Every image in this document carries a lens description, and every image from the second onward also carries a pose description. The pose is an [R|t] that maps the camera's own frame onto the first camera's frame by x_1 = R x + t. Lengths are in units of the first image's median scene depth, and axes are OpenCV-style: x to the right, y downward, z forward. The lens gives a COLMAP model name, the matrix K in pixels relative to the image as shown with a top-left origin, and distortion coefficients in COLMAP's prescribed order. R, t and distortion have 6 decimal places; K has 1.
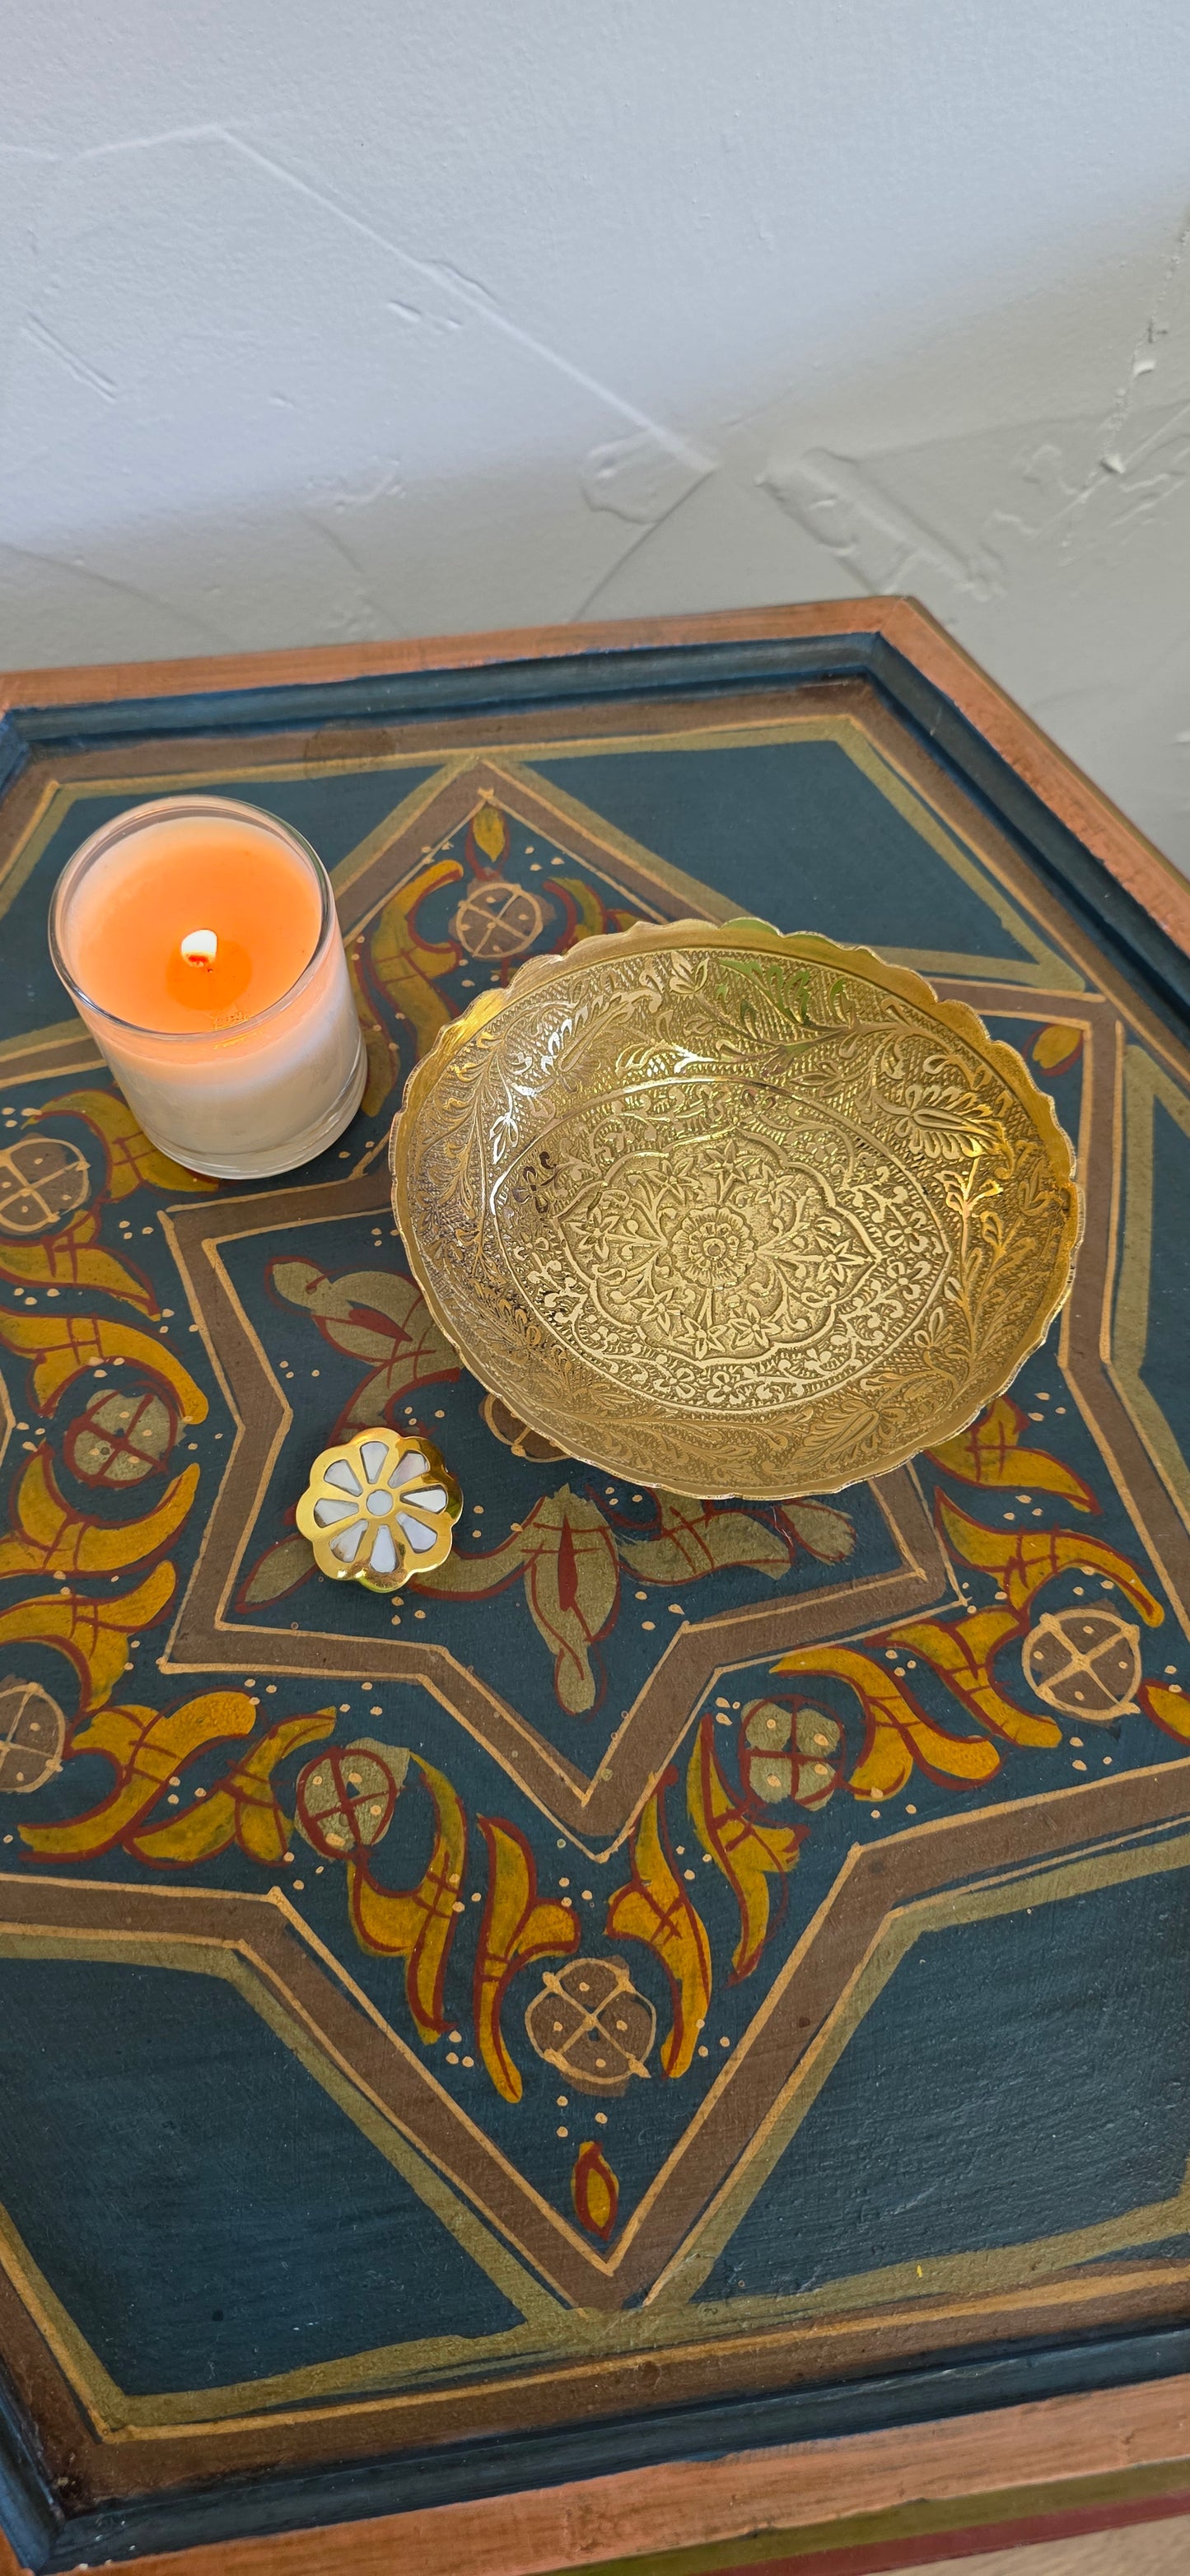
lens RADIAL K [[1697.8, 0, 567.4], [0, 1697.8, 1222.4], [0, 0, 1]] dist [0.002034, -0.010259]
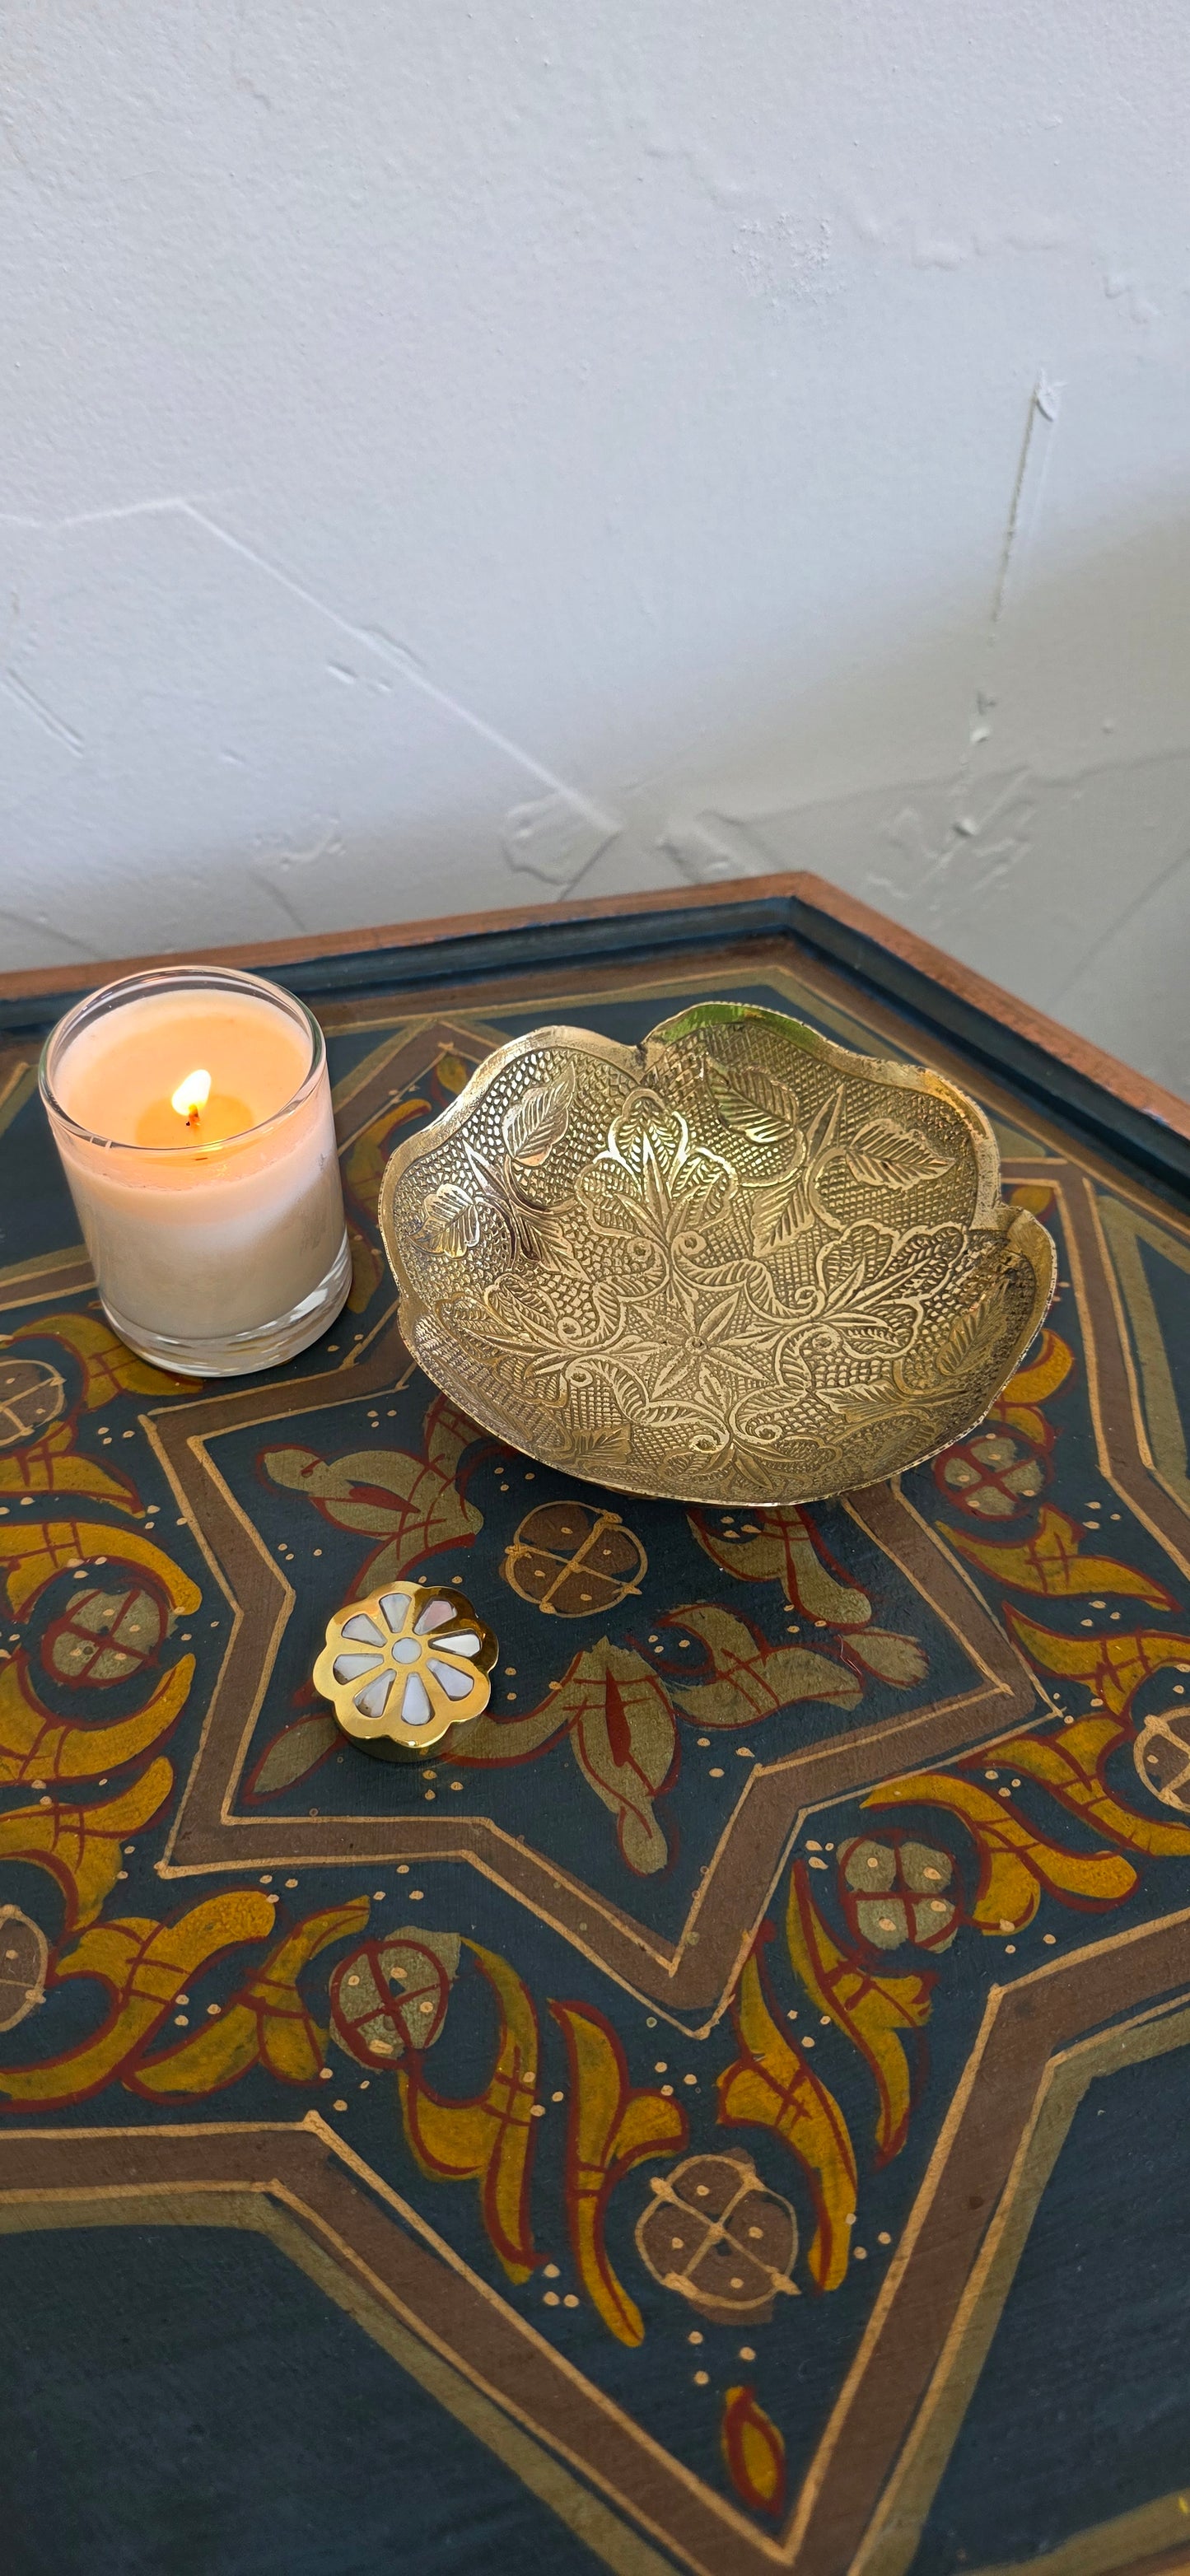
lens RADIAL K [[1697.8, 0, 566.1], [0, 1697.8, 1281.4], [0, 0, 1]] dist [0.002034, -0.010259]
pose [[0.994234, -0.080056, 0.071341, -0.074024], [0.099628, 0.935689, -0.338469, 0.296186], [-0.039656, 0.343625, 0.938269, 0.087969]]
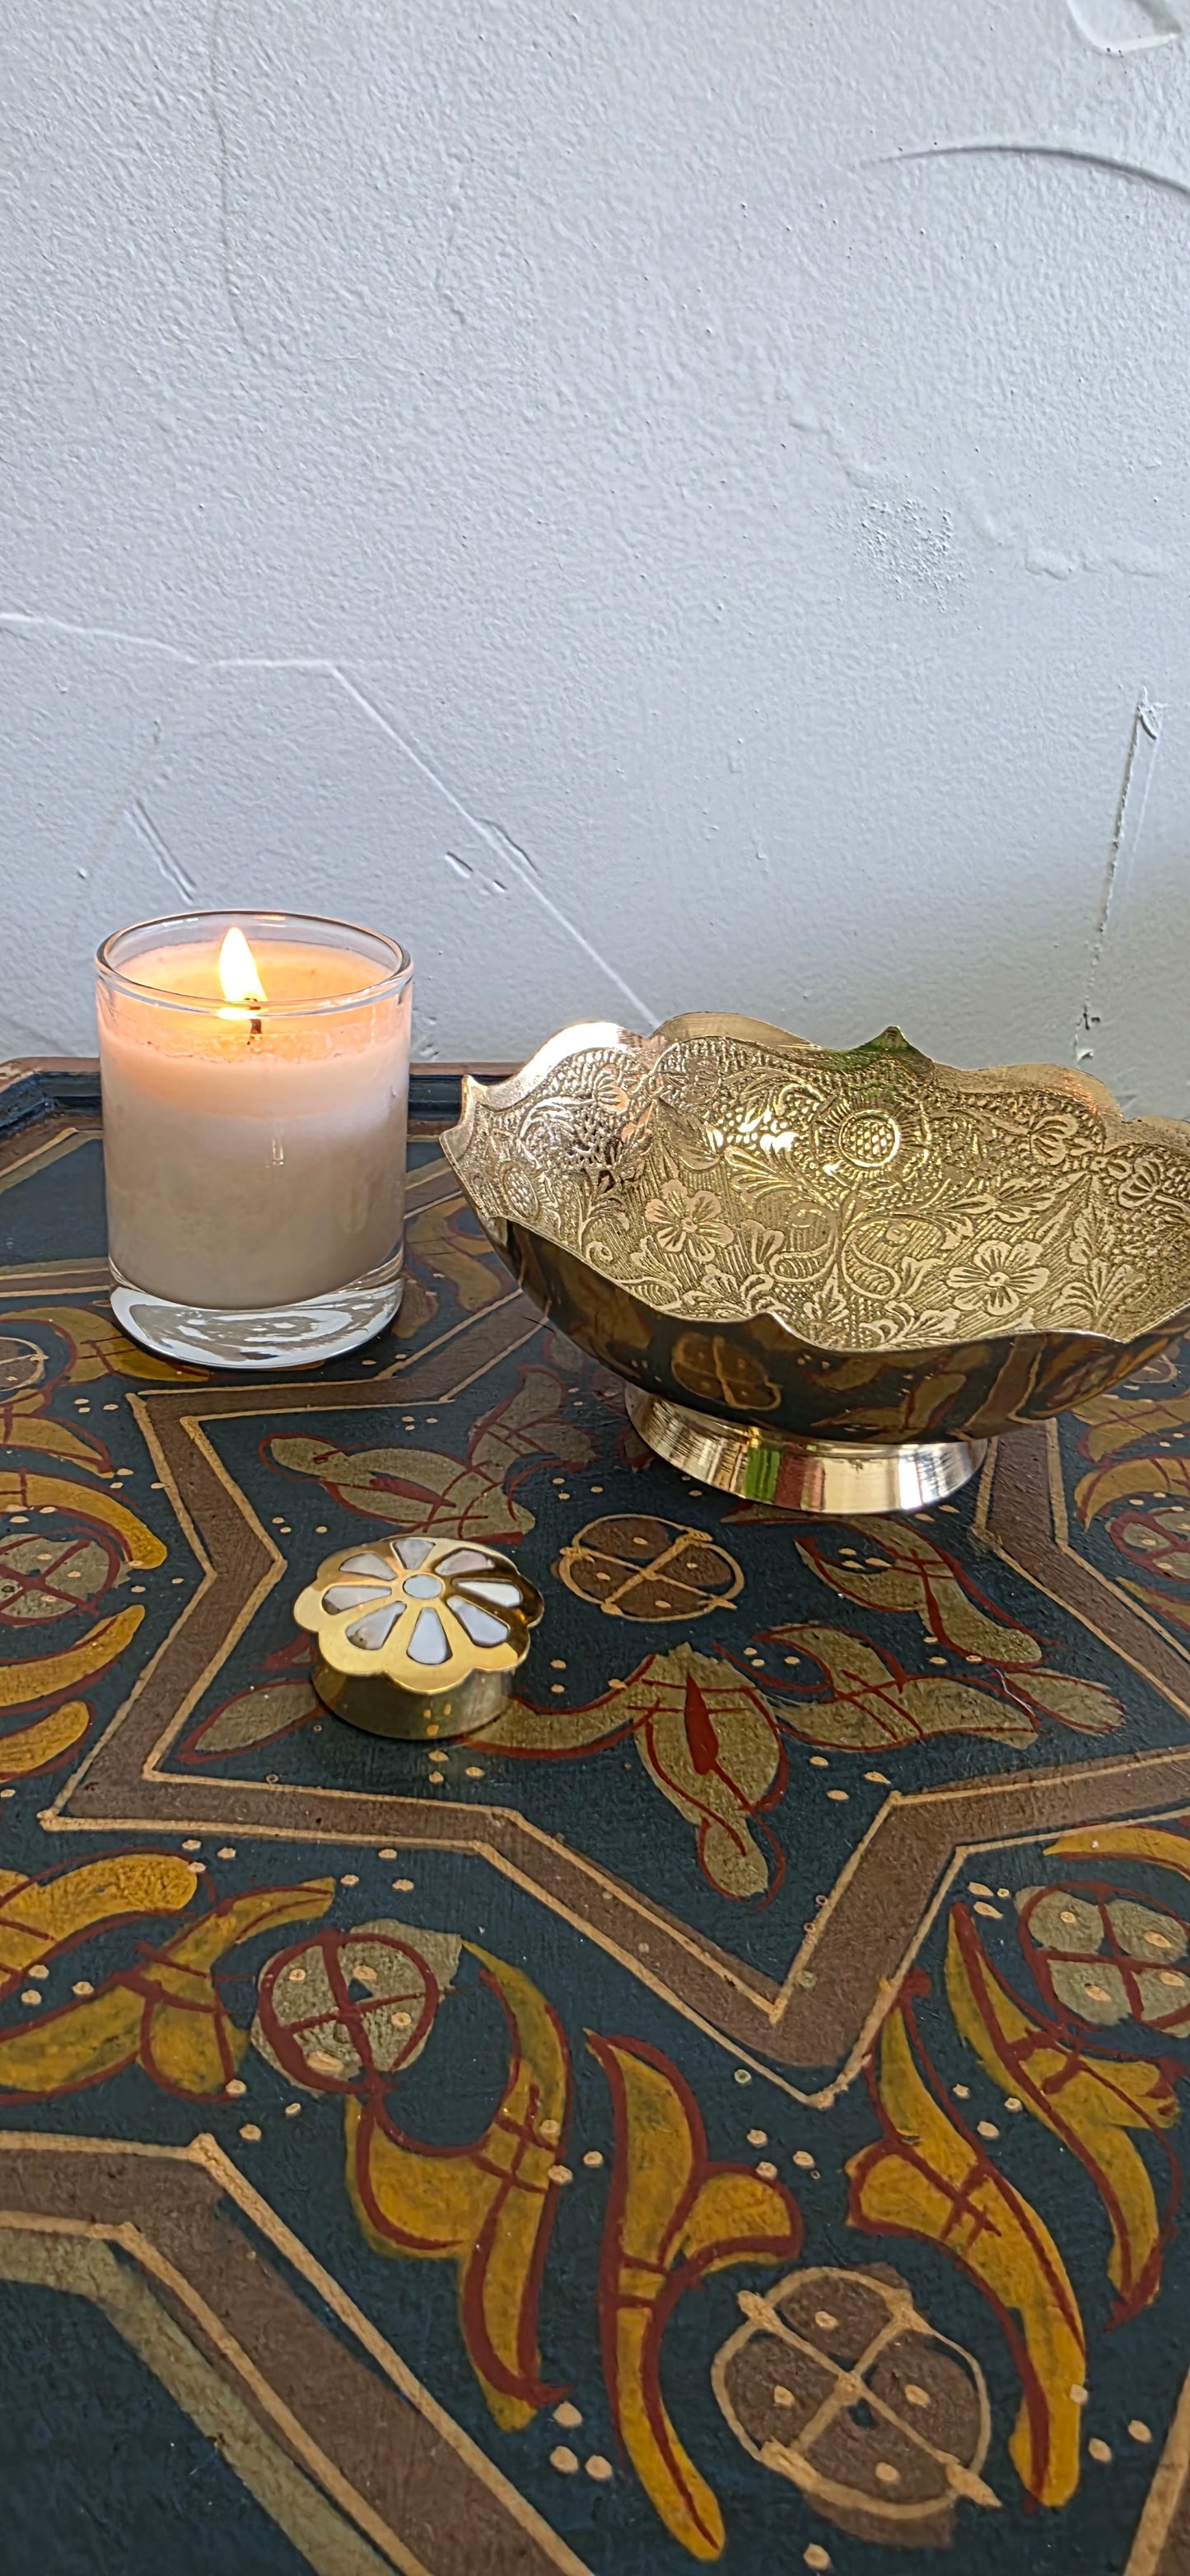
lens RADIAL K [[1697.8, 0, 552.8], [0, 1697.8, 1234.6], [0, 0, 1]] dist [0.002034, -0.010259]
pose [[0.998063, 0.036741, 0.050210, -0.098898], [0.007797, 0.726795, -0.686810, 0.529005], [-0.061727, 0.685871, 0.725101, 0.416234]]
